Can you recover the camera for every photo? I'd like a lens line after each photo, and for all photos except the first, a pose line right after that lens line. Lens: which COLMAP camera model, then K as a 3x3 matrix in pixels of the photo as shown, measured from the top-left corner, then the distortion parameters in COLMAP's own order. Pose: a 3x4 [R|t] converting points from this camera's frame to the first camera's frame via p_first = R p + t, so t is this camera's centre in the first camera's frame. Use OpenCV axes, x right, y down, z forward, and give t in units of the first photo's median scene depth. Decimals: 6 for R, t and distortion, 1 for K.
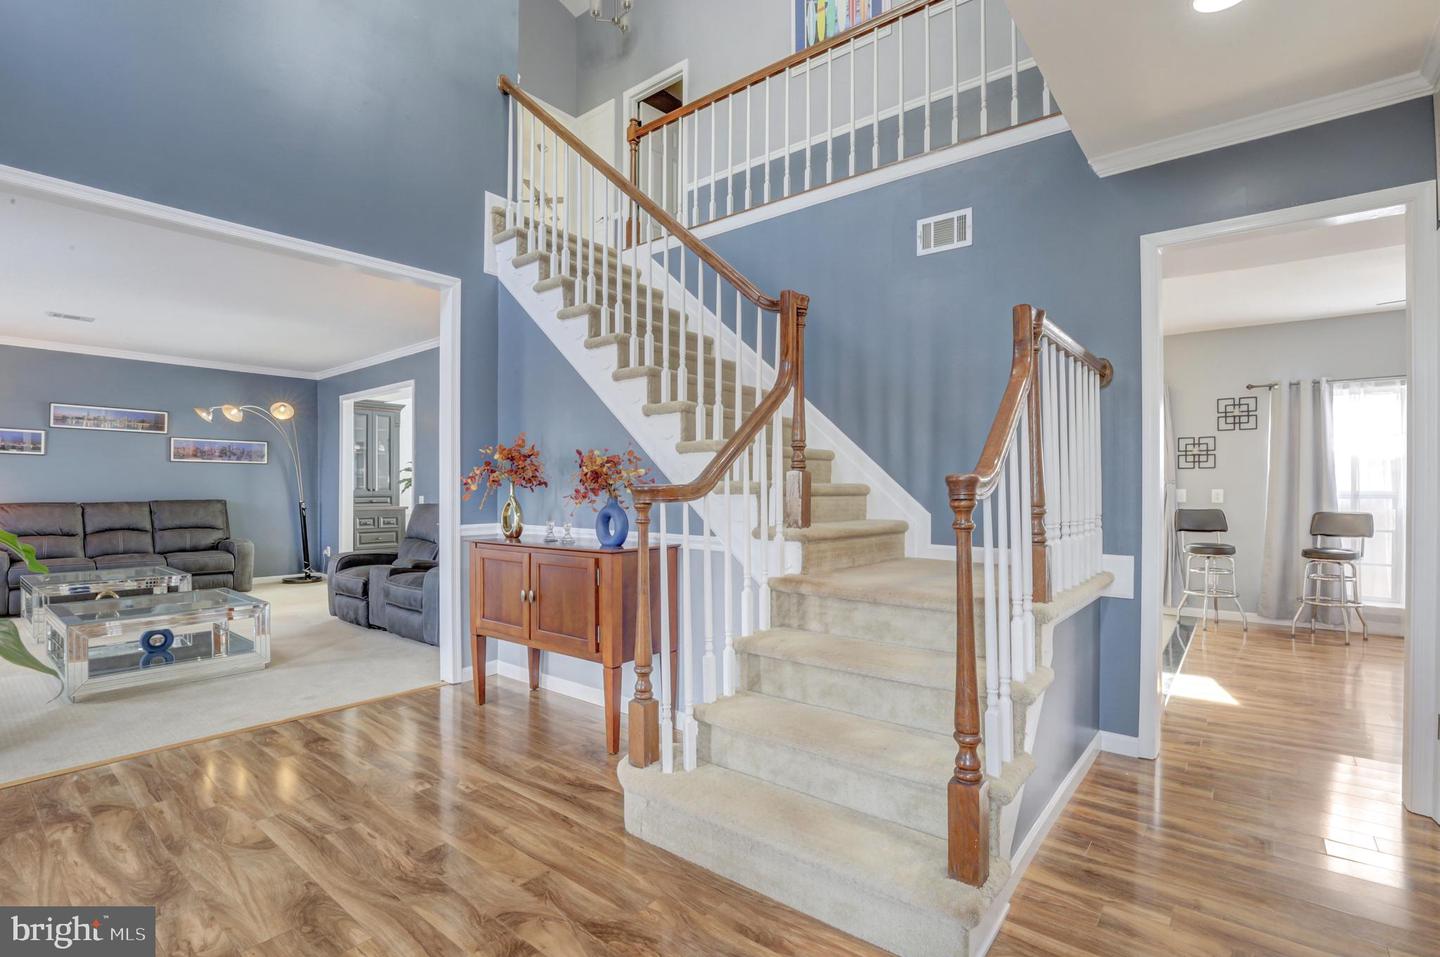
lens RADIAL K [[681.5, 0, 717.8], [0, 681.5, 486.1], [0, 0, 1]] dist [-0.030037, 0.003975]
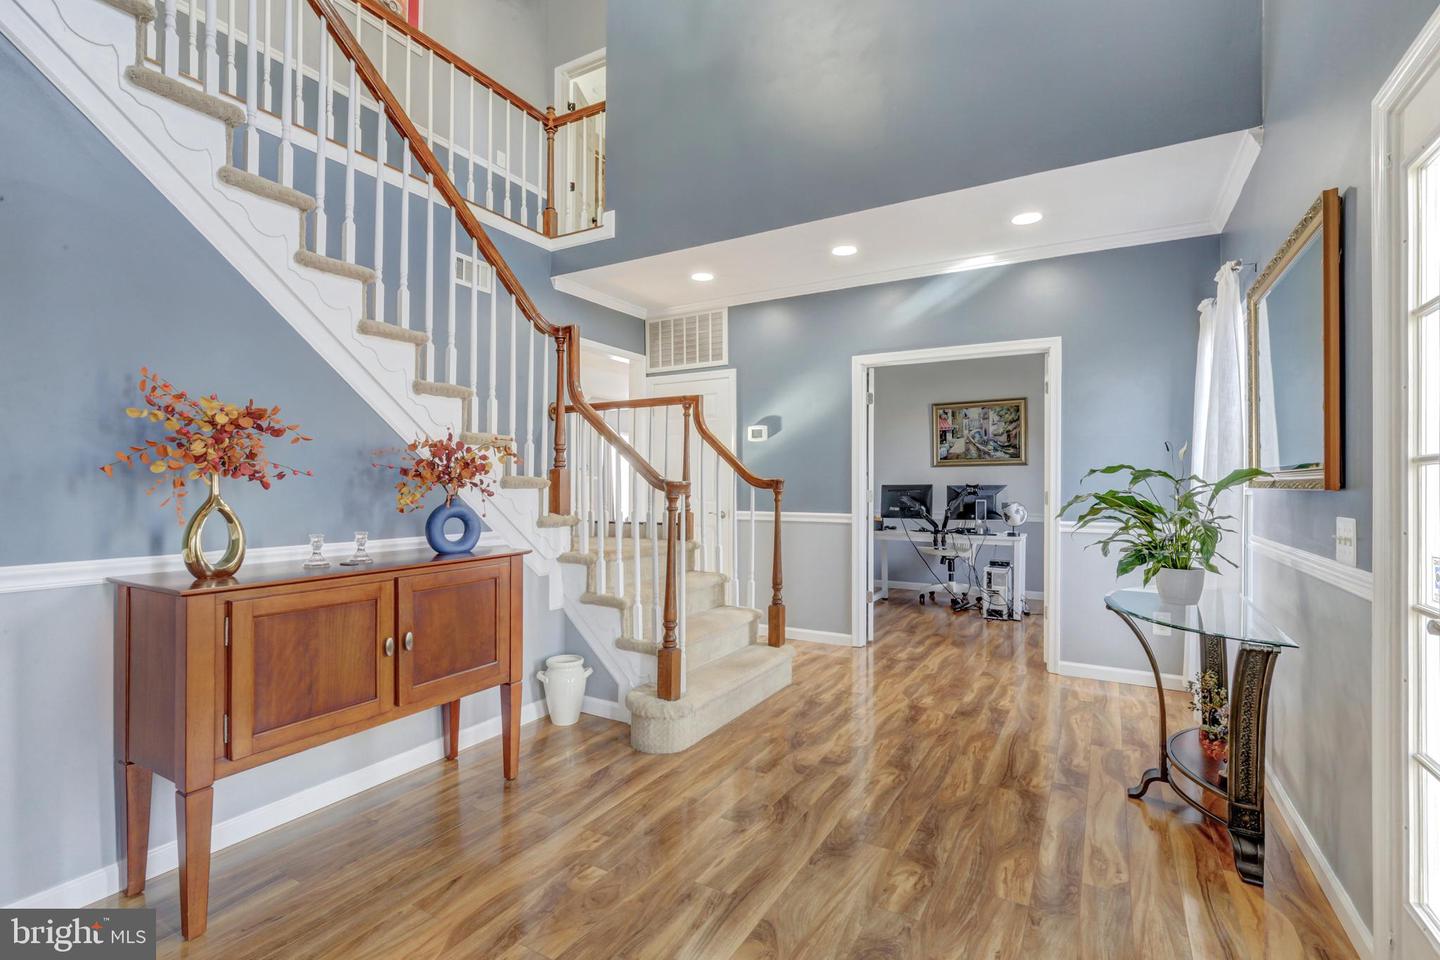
lens RADIAL K [[681.5, 0, 714.2], [0, 681.5, 484.9], [0, 0, 1]] dist [-0.030037, 0.003975]
pose [[-0.167297, -0.002552, 0.985903, -0.648109], [-0.006581, 0.999977, 0.001471, 0.001341], [-0.985885, -0.006242, -0.167310, 0.530862]]
